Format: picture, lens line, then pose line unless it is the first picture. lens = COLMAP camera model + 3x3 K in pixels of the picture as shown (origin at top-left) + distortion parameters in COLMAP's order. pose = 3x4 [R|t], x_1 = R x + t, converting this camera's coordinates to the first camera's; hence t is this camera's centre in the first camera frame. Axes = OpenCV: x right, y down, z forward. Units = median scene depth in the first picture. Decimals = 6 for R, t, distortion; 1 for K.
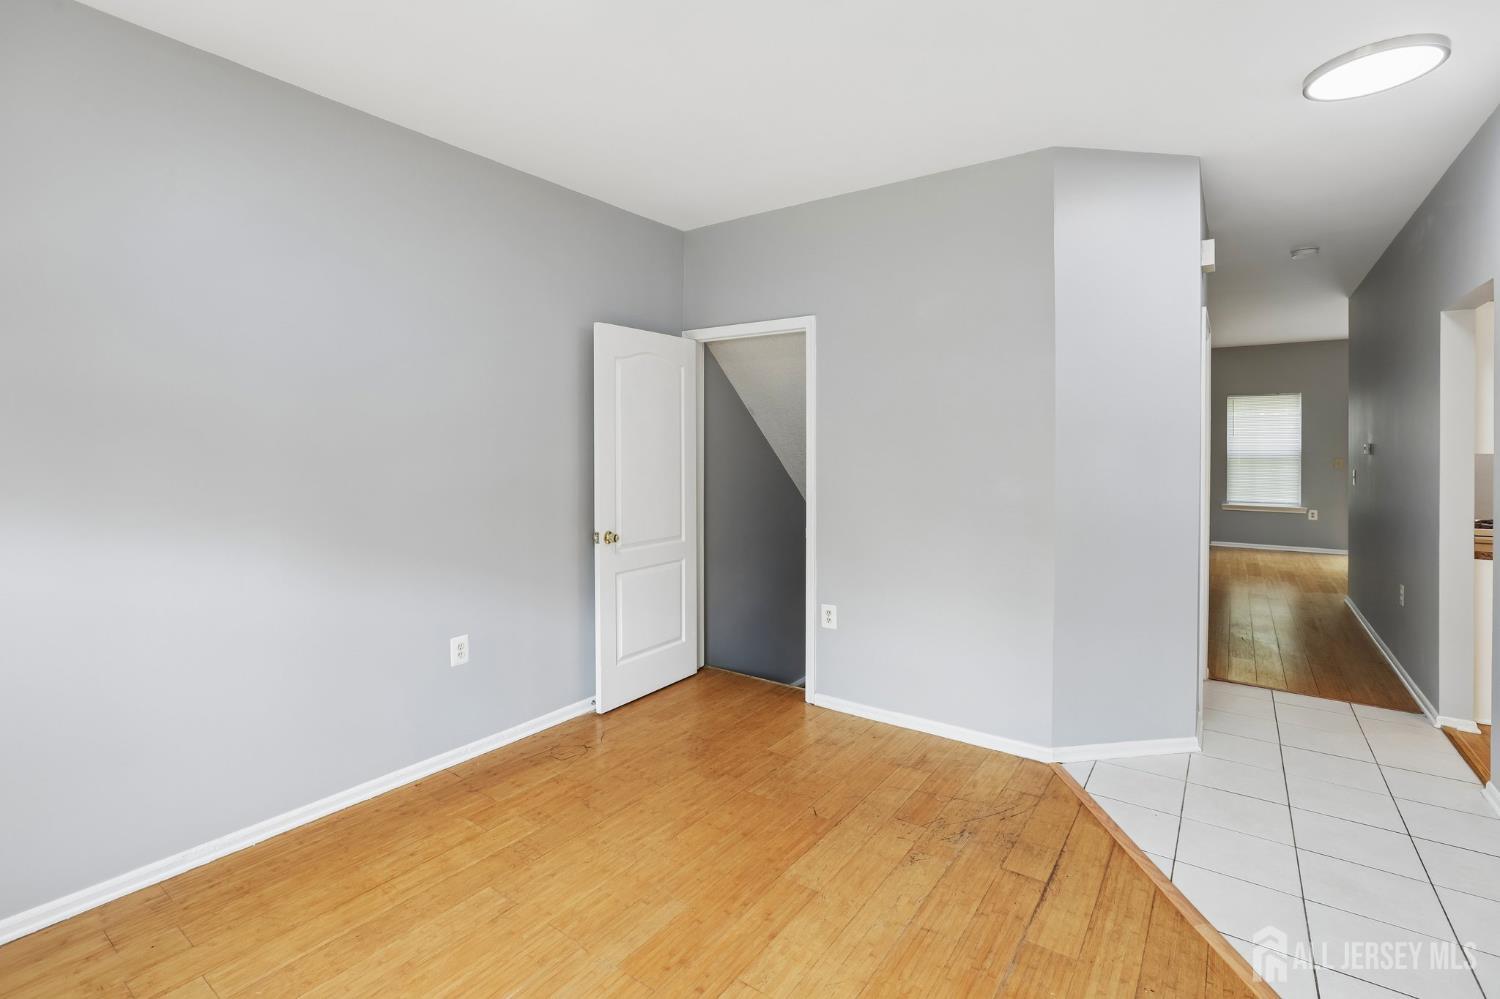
lens RADIAL K [[686.9, 0, 709.8], [0, 686.9, 453.0], [0, 0, 1]] dist [-0.028909, 0.015267]
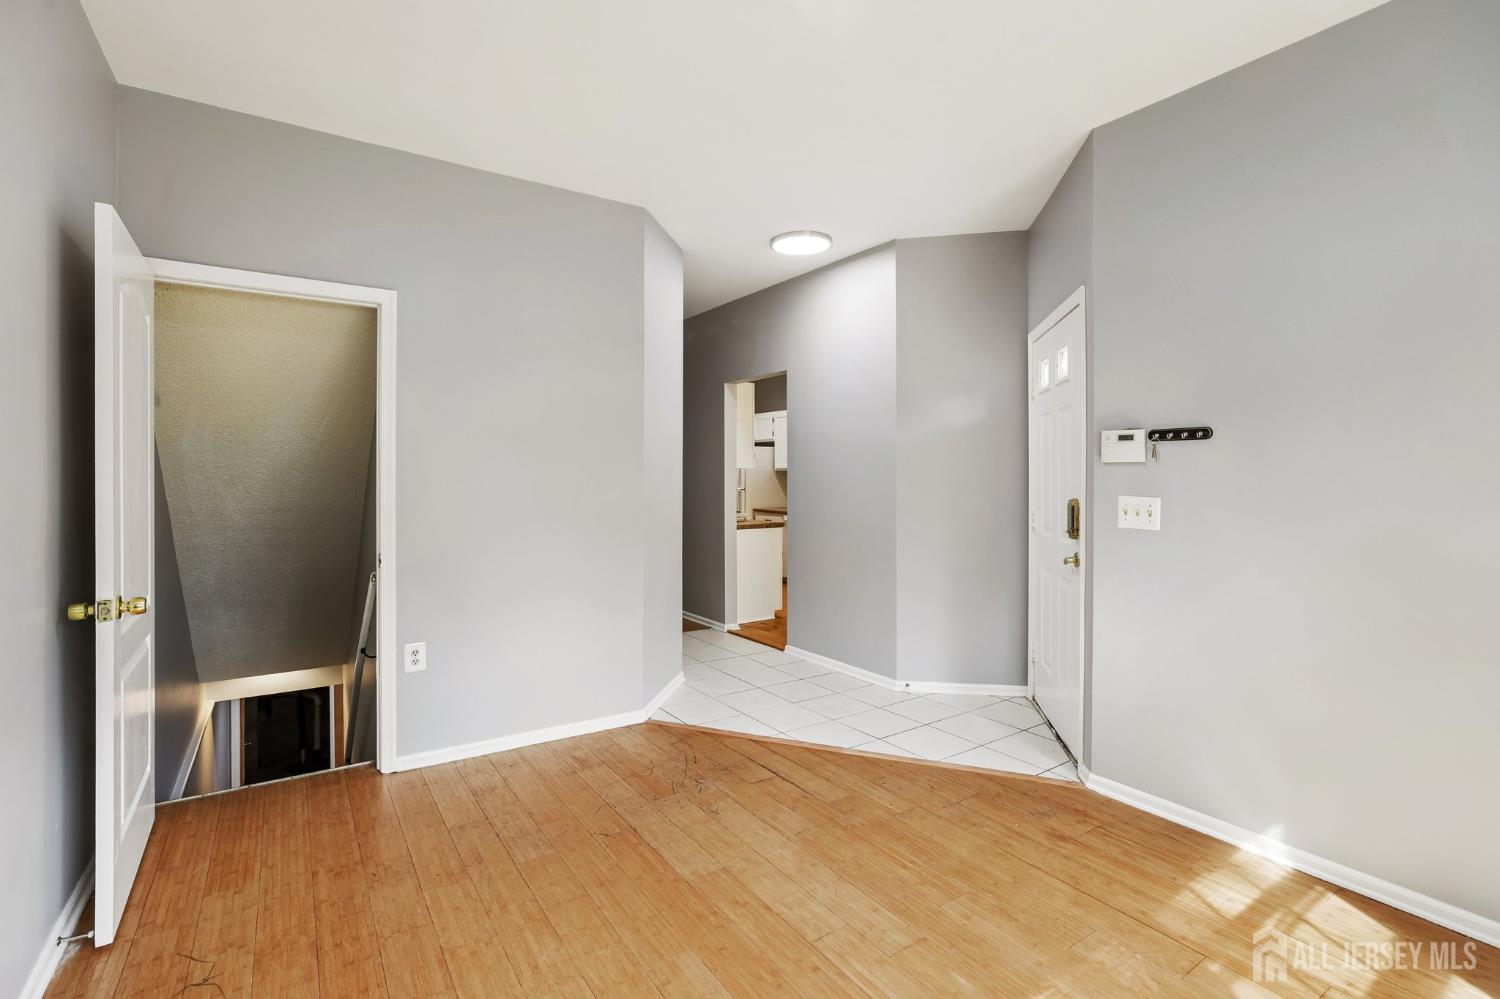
lens RADIAL K [[686.9, 0, 742.3], [0, 686.9, 486.4], [0, 0, 1]] dist [-0.028909, 0.015267]
pose [[0.330893, -0.007266, 0.943640, -0.656046], [0.001763, 0.999973, 0.007082, 0.039232], [-0.943667, -0.000679, 0.330897, 0.499679]]
